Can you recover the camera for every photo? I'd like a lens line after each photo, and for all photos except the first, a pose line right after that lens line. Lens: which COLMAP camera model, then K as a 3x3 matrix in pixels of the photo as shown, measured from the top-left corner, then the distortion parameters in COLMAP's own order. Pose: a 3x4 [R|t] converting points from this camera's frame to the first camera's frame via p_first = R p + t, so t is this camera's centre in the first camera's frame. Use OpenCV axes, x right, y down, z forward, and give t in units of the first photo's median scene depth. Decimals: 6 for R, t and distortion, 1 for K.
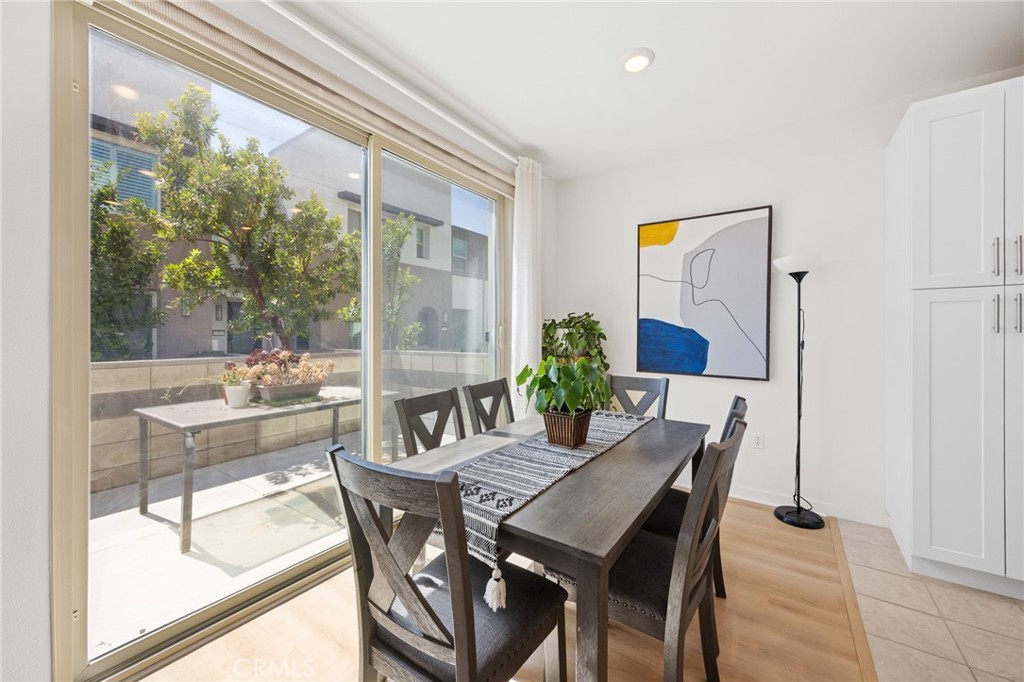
lens RADIAL K [[392.1, 0, 513.7], [0, 392.1, 337.2], [0, 0, 1]] dist [-0.001509, -0.000089]
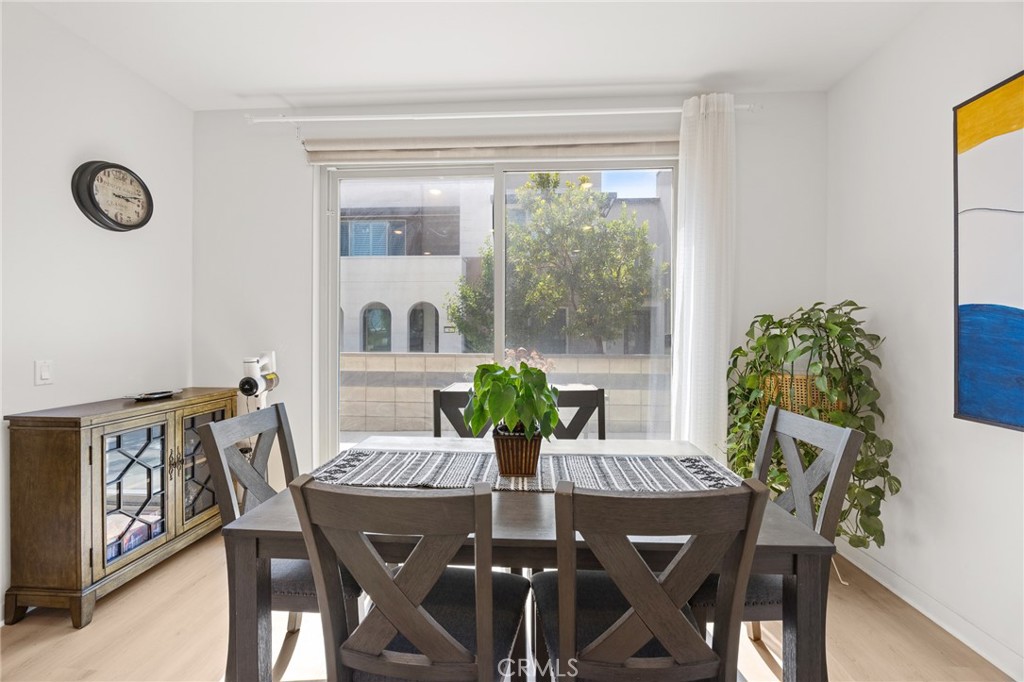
lens RADIAL K [[392.1, 0, 513.7], [0, 392.1, 337.2], [0, 0, 1]] dist [-0.001509, -0.000089]
pose [[0.520161, 0.004841, -0.854055, 0.446976], [-0.013291, 0.999909, -0.002428, -0.001003], [0.853965, 0.012614, 0.520178, 0.304597]]
